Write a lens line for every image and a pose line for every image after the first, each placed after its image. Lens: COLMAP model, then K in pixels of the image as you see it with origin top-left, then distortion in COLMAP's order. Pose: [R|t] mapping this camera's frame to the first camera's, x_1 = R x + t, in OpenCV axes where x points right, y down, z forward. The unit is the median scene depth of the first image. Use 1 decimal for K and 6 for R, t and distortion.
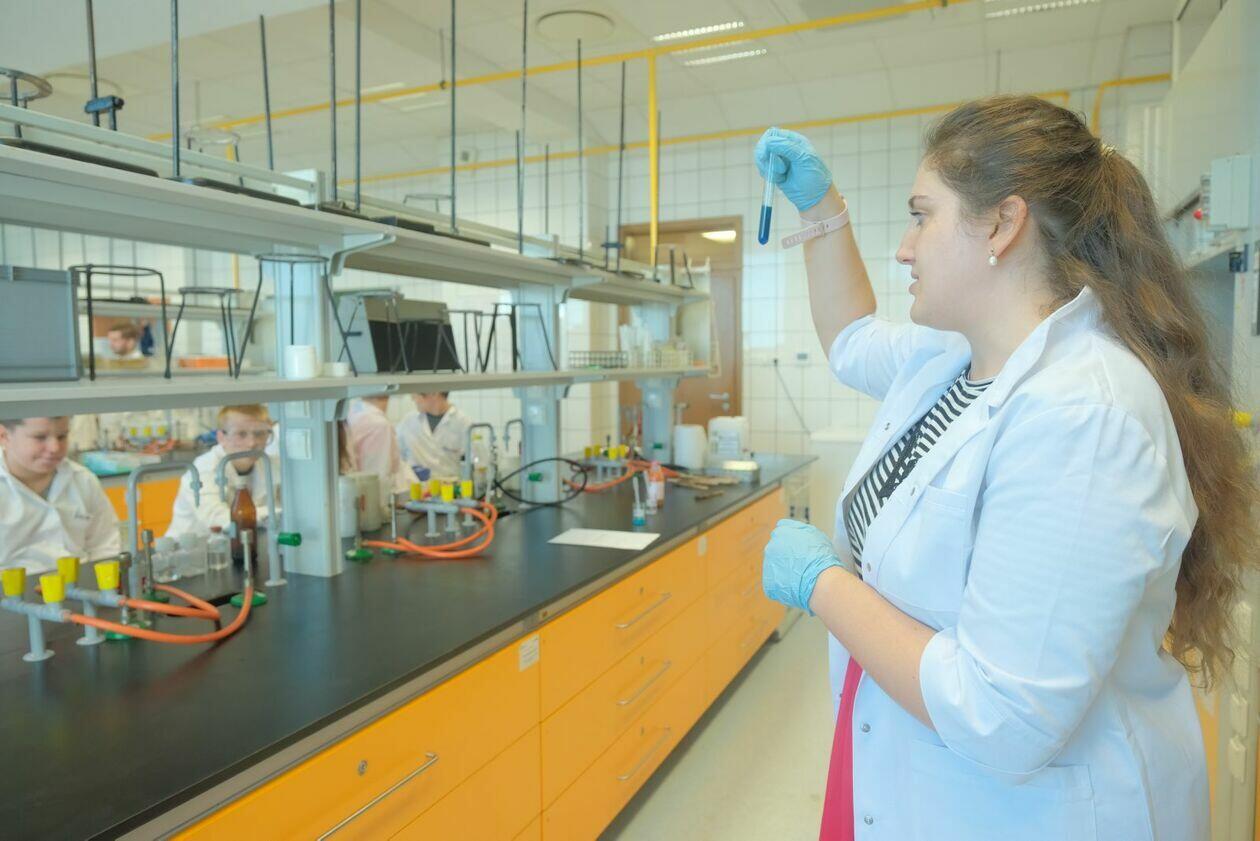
lens RADIAL K [[852.4, 0, 626.5], [0, 852.4, 420.1], [0, 0, 1]] dist [-0.029893, 0.002612]
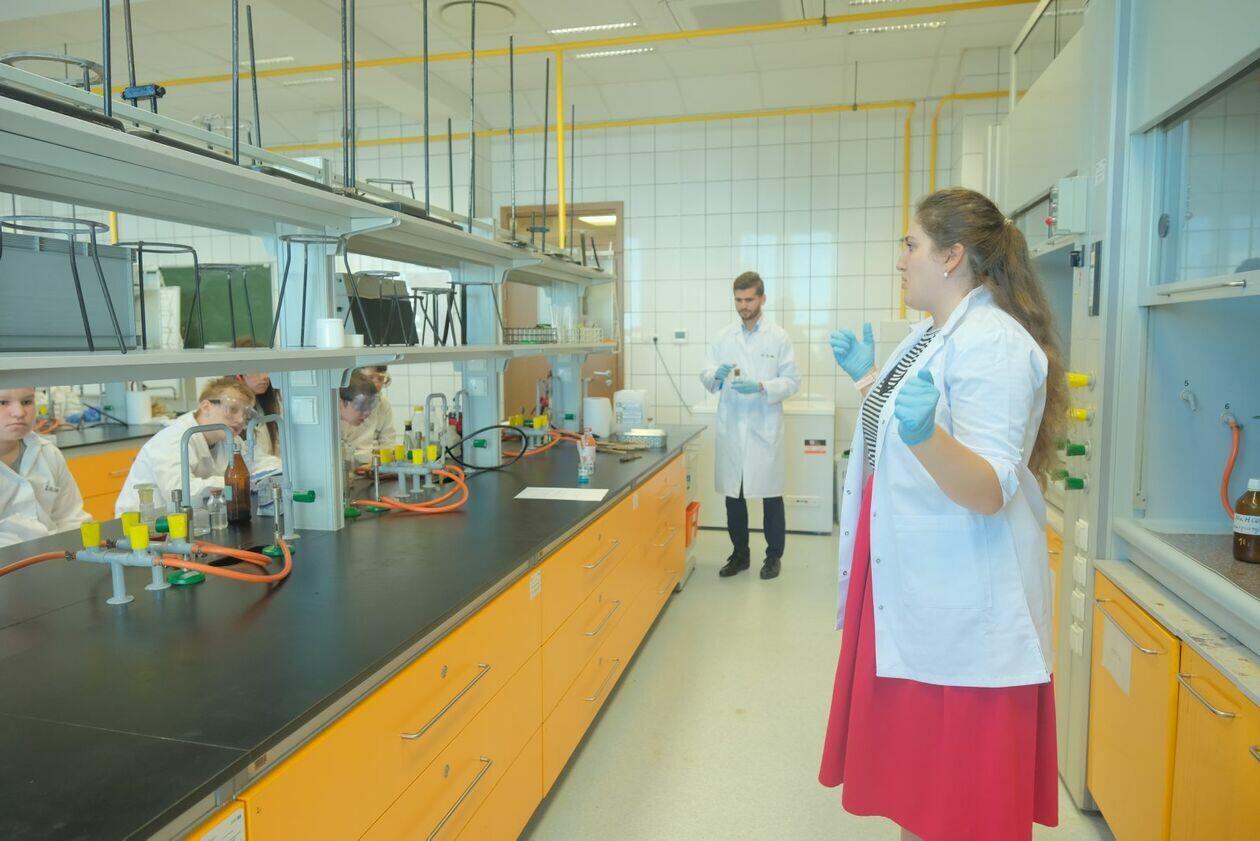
lens RADIAL K [[852.4, 0, 632.8], [0, 852.4, 417.8], [0, 0, 1]] dist [-0.029893, 0.002612]
pose [[0.981837, -0.016314, 0.189026, -0.142343], [0.012602, 0.999704, 0.020819, 0.016458], [-0.189309, -0.018059, 0.981751, -0.116184]]
